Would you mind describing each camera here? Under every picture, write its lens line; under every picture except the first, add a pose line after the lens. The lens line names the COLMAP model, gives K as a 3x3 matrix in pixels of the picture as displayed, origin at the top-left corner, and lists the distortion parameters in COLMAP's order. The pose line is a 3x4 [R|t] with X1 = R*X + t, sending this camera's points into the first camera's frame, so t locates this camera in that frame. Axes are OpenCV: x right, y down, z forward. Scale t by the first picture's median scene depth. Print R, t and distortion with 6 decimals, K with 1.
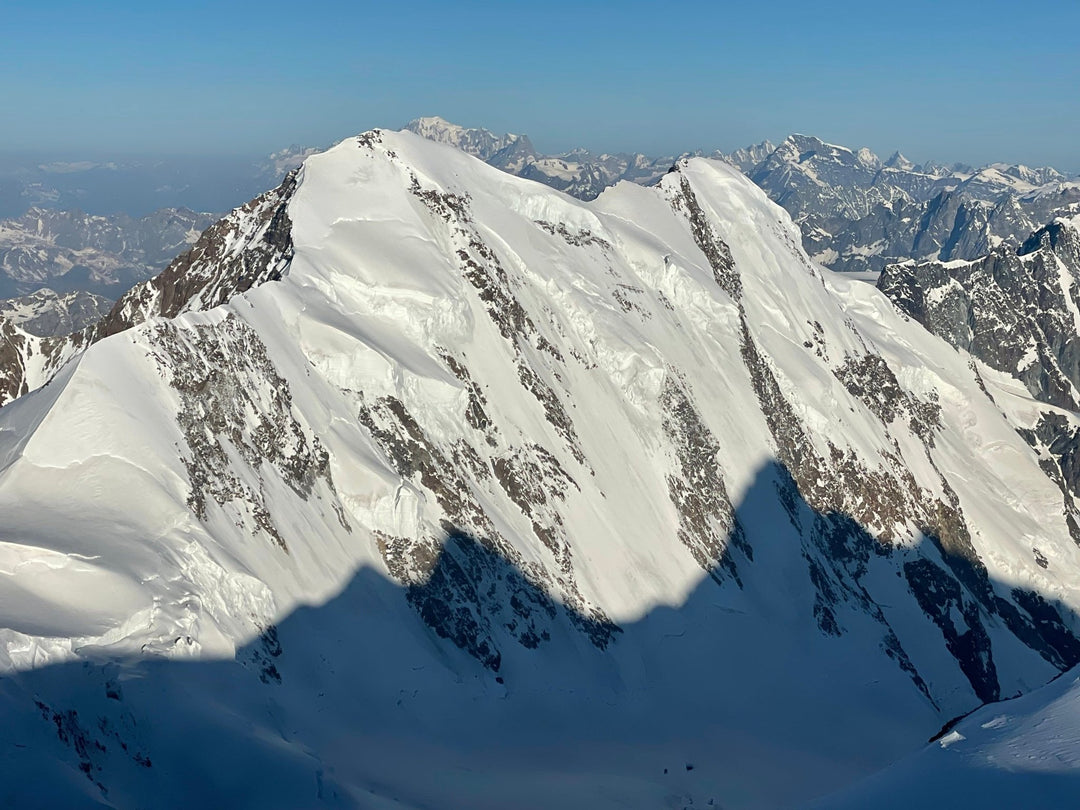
lens RADIAL K [[1981.5, 0, 539.9], [0, 1981.5, 405.1], [0, 0, 1]] dist [0.042085, 0.000000]
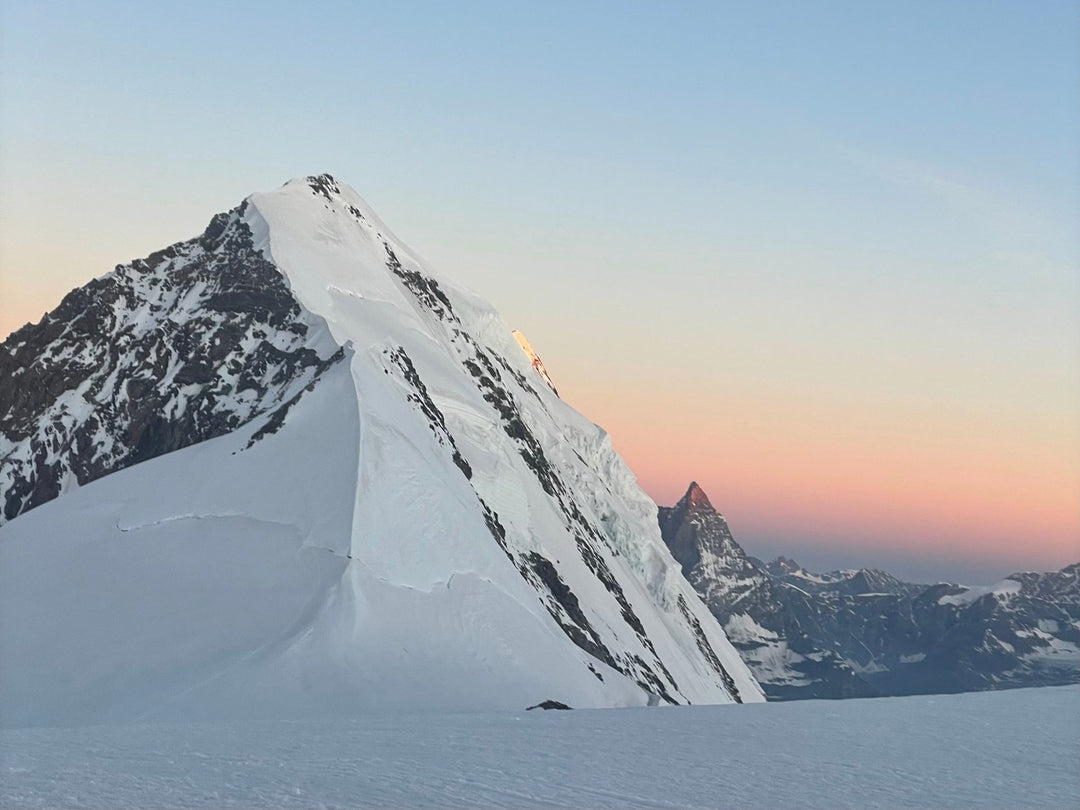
lens RADIAL K [[1981.5, 0, 540.1], [0, 1981.5, 405.6], [0, 0, 1]] dist [0.042085, 0.000000]
pose [[0.917950, 0.081512, 0.388232, -0.272768], [-0.018243, 0.986301, -0.163946, 0.043742], [-0.396278, 0.143412, 0.906861, 0.397974]]
